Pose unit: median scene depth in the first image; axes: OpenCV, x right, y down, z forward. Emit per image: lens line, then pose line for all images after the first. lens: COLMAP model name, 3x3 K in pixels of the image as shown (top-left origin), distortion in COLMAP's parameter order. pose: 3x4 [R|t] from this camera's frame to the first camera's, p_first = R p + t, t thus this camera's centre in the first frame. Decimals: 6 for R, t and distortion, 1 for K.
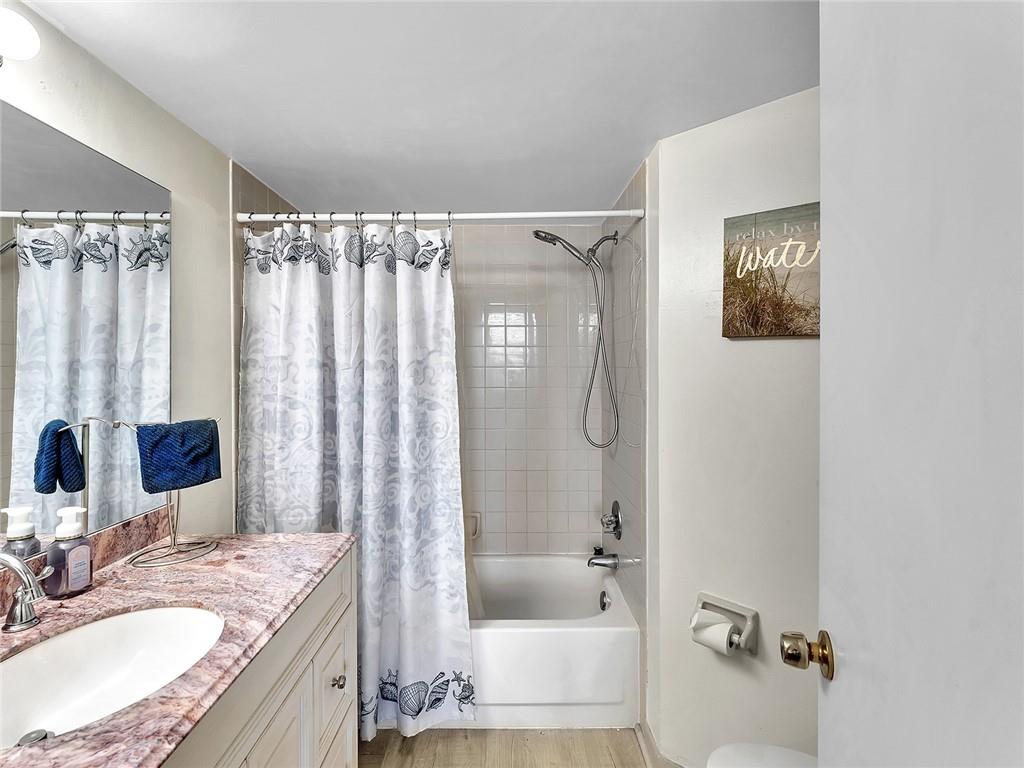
lens RADIAL K [[478.2, 0, 505.3], [0, 478.2, 369.7], [0, 0, 1]] dist [-0.000614, -0.002351]
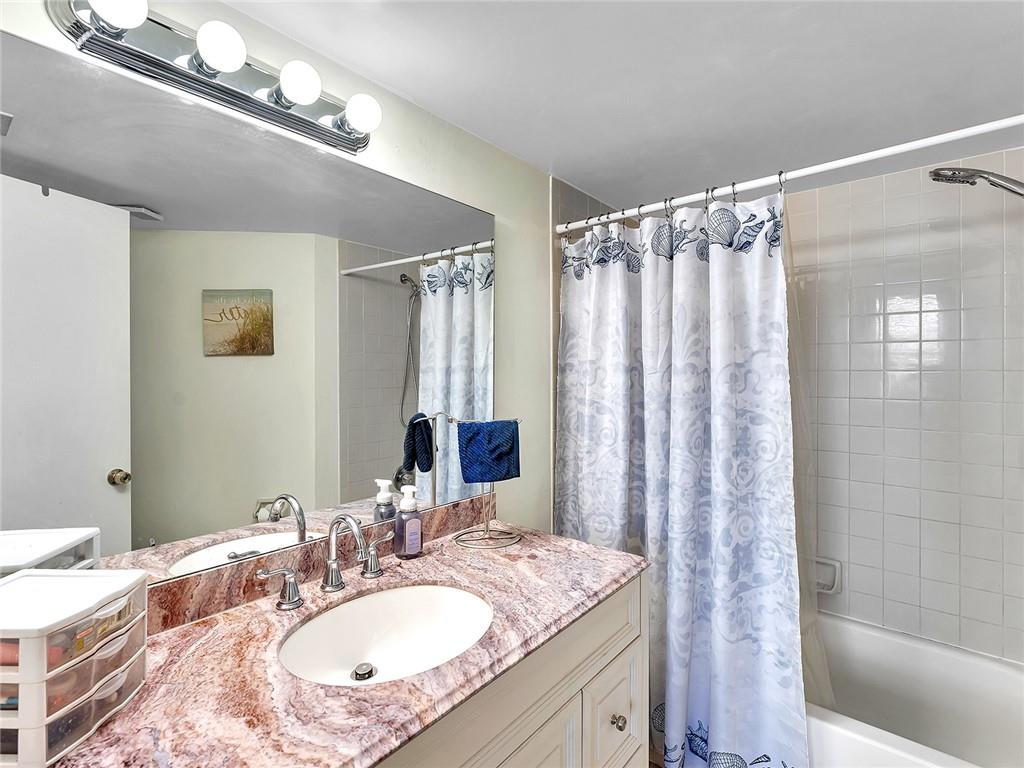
lens RADIAL K [[478.2, 0, 524.2], [0, 478.2, 374.8], [0, 0, 1]] dist [-0.000614, -0.002351]
pose [[0.771905, 0.006072, -0.635709, 0.058503], [-0.002003, 0.999973, 0.007119, -0.004785], [0.635735, -0.004222, 0.771896, 0.136464]]
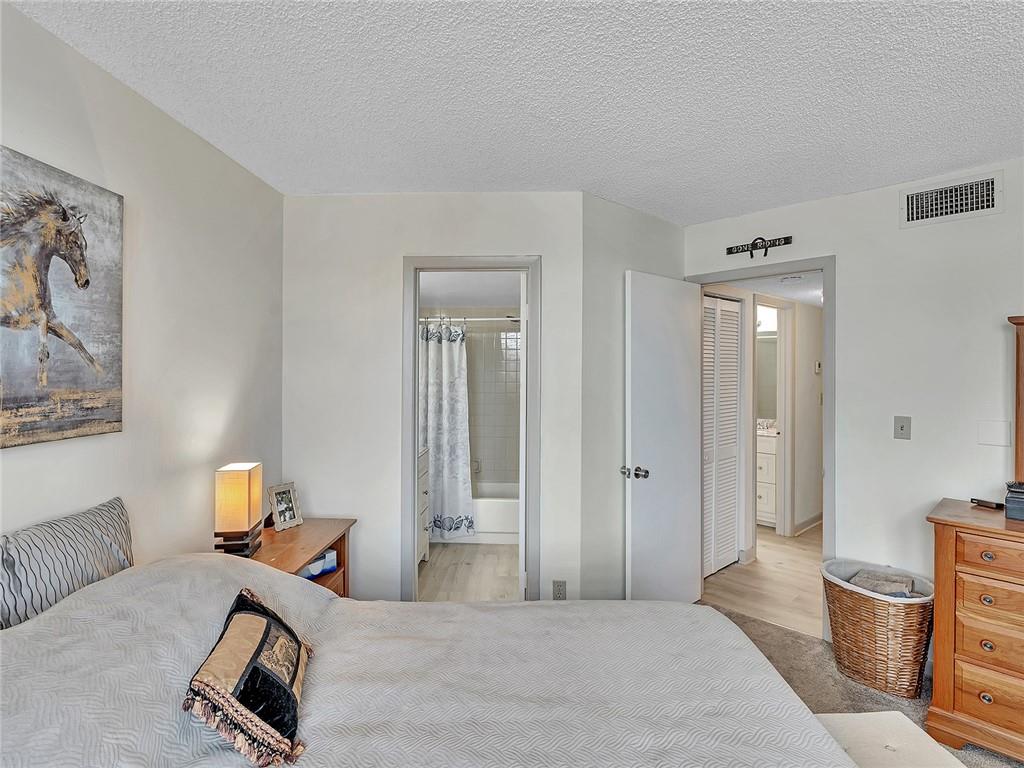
lens RADIAL K [[522.2, 0, 507.7], [0, 522.2, 375.3], [0, 0, 1]] dist [-0.004960, -0.000422]
pose [[0.999206, 0.008571, -0.038912, 0.195141], [-0.008708, 0.999957, -0.003340, -0.045584], [0.038881, 0.003676, 0.999237, -1.553537]]
